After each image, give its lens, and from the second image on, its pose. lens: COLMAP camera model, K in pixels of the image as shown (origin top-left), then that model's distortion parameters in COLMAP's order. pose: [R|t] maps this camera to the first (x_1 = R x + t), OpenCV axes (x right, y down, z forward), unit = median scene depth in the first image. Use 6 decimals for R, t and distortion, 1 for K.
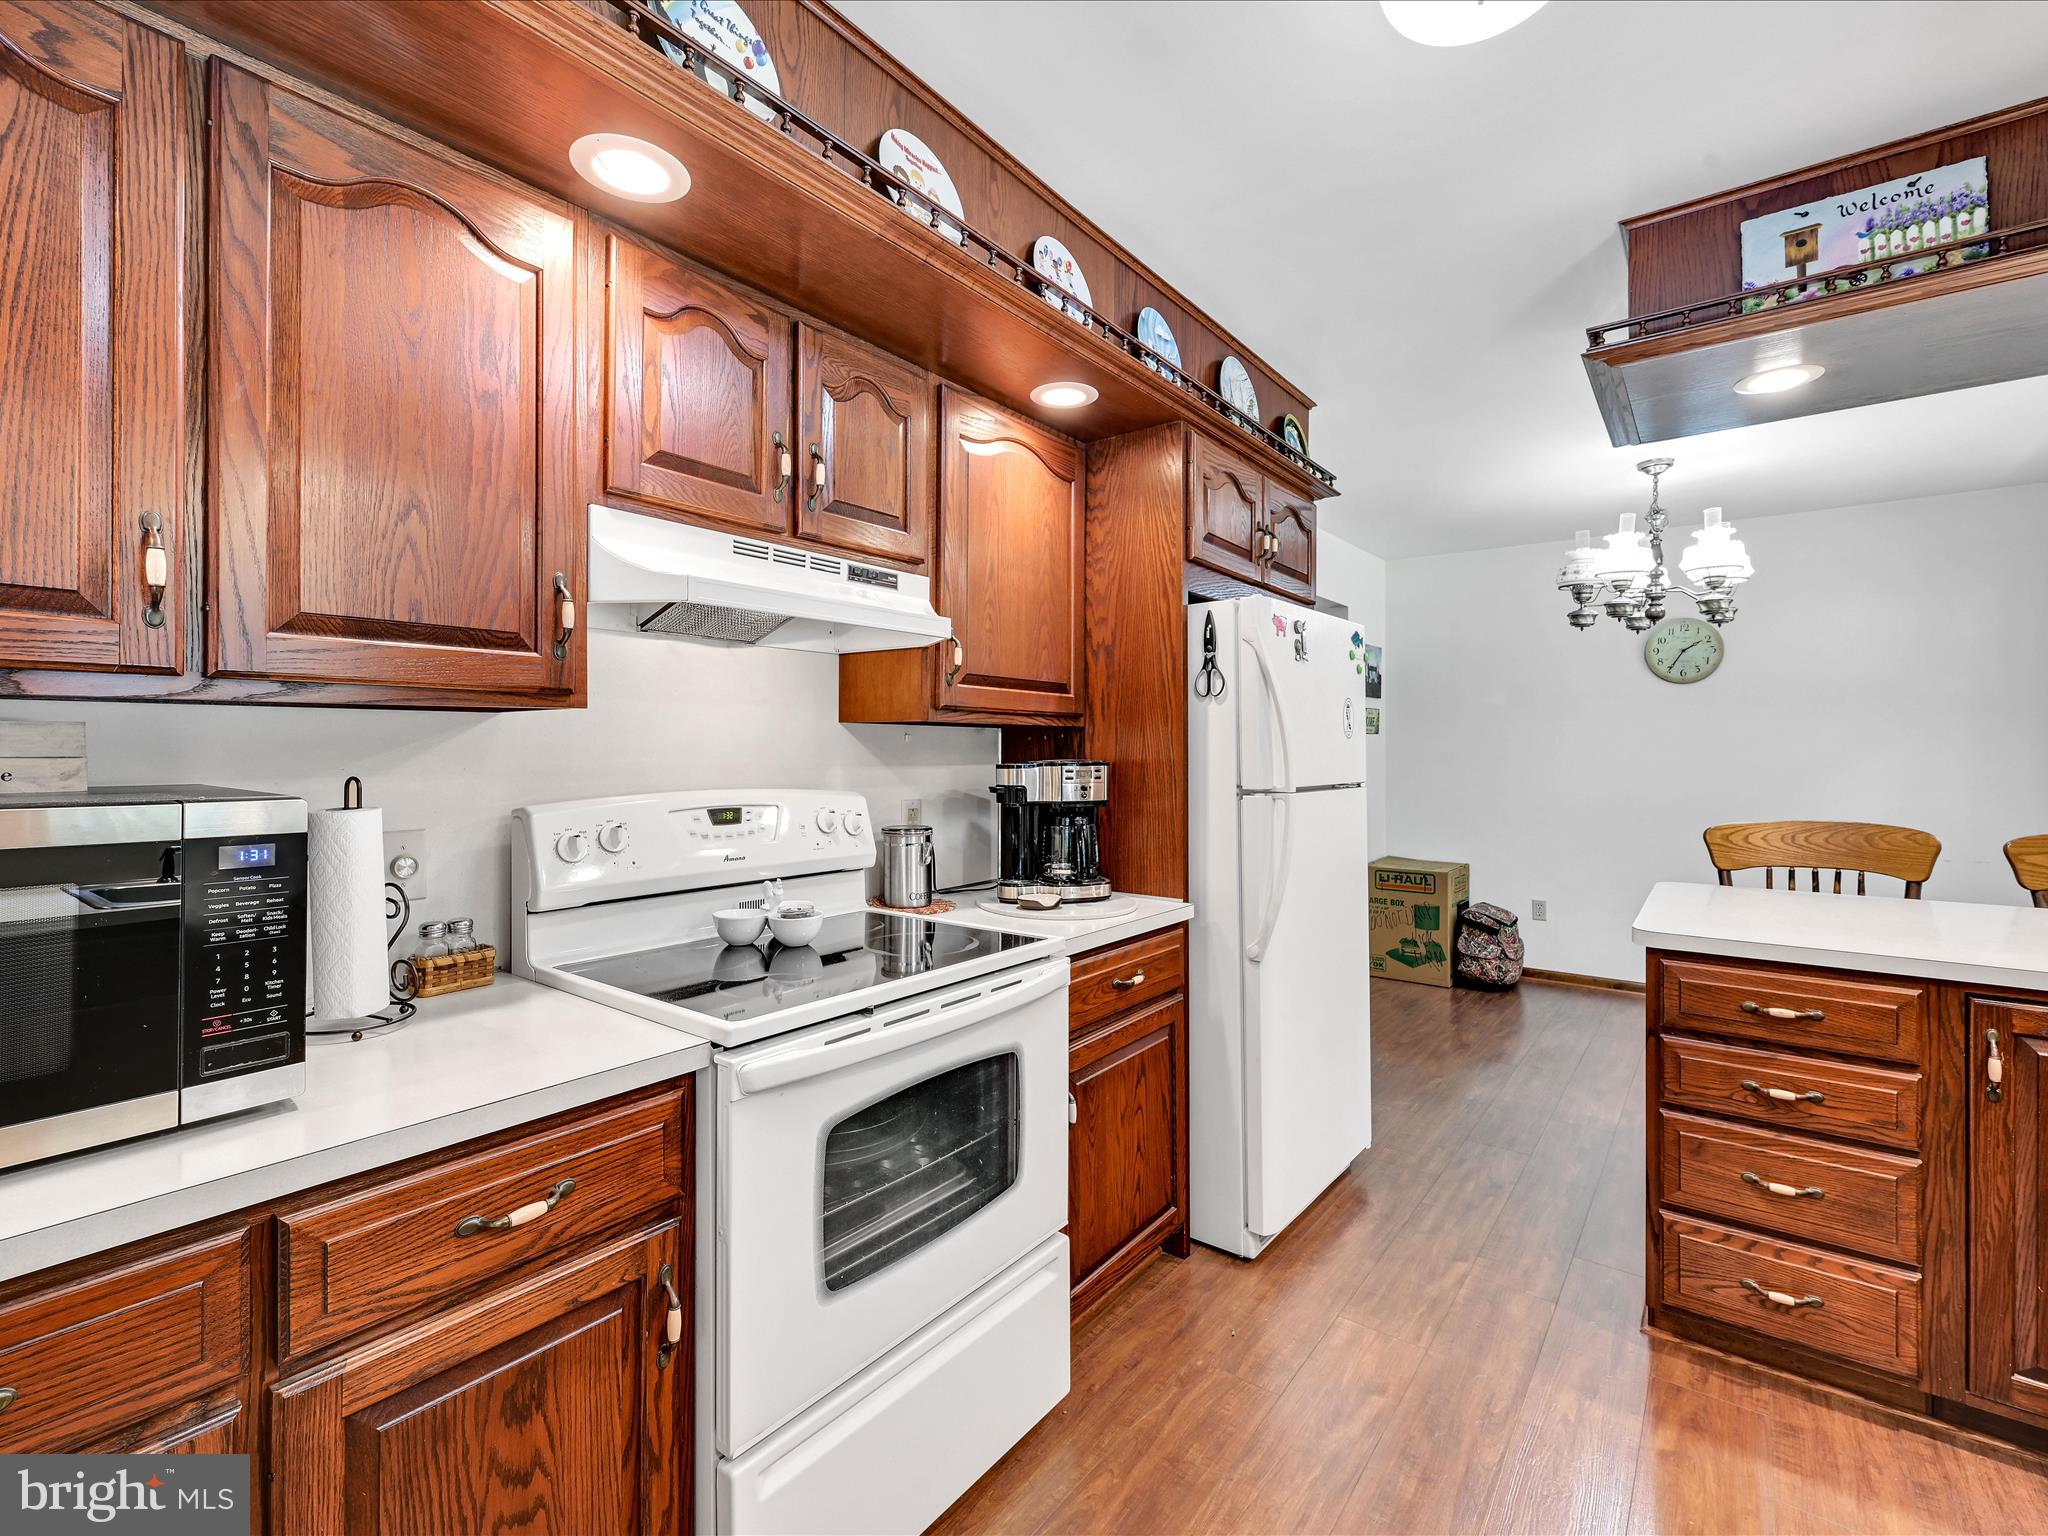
lens RADIAL K [[920.2, 0, 1025.8], [0, 920.2, 747.7], [0, 0, 1]] dist [-0.000092, 0.000217]
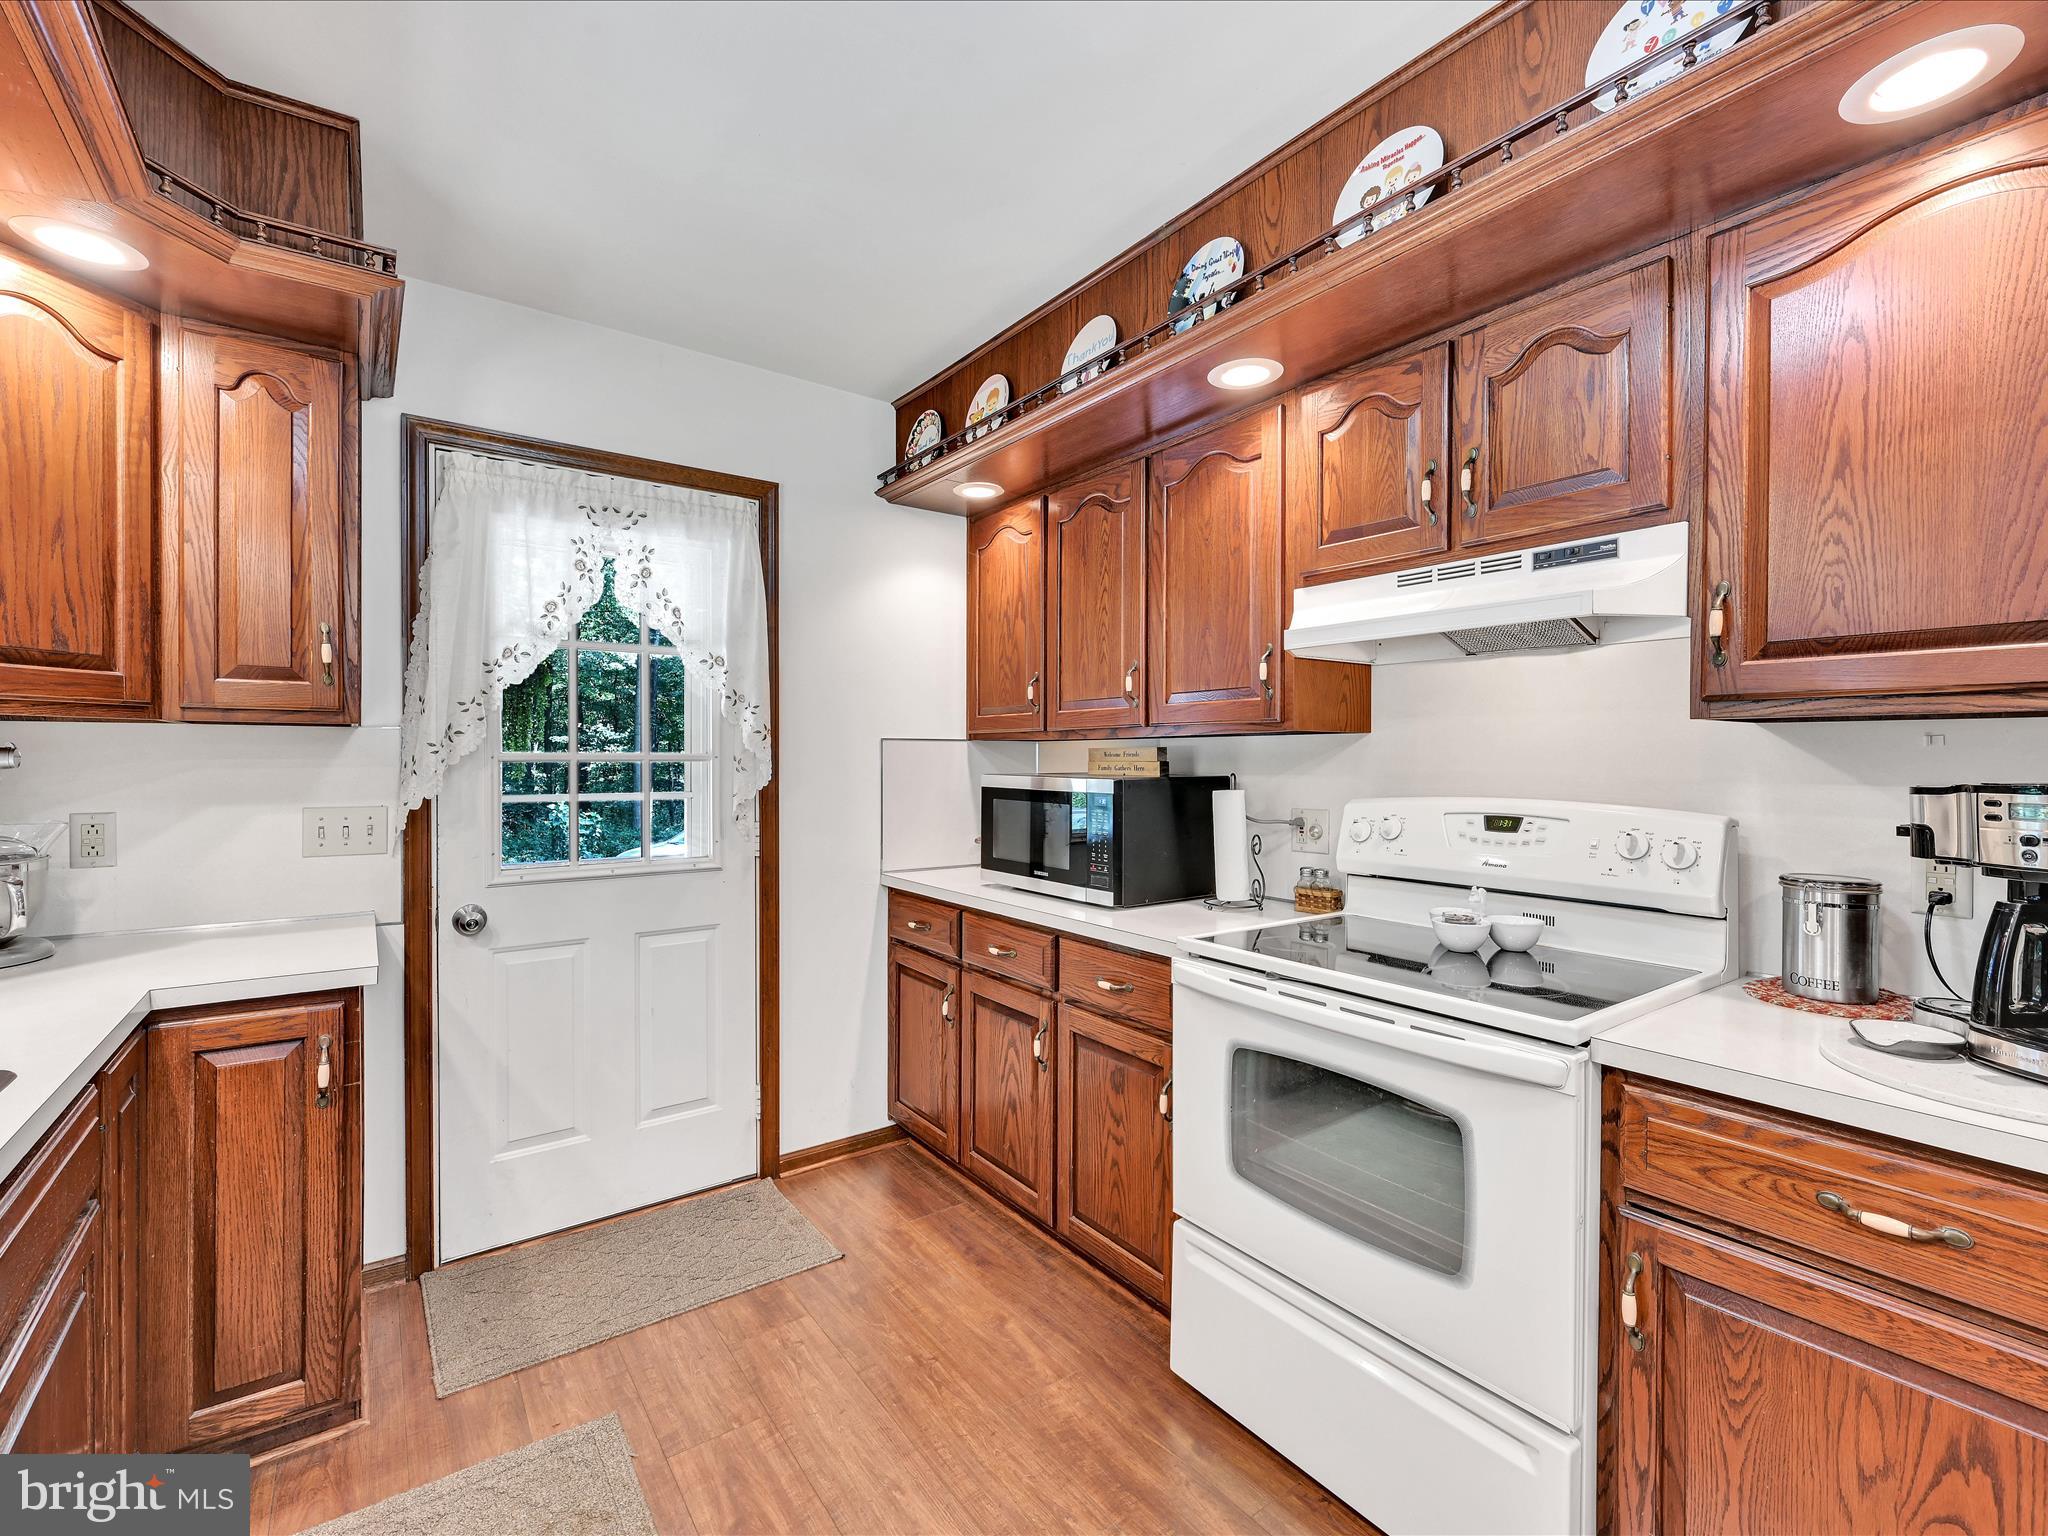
lens RADIAL K [[920.2, 0, 1027.1], [0, 920.2, 766.8], [0, 0, 1]] dist [-0.000092, 0.000217]
pose [[-0.280973, 0.007426, -0.959687, 0.843157], [-0.000781, 0.999968, 0.007966, 0.002976], [0.959715, 0.002988, -0.280959, 0.810644]]
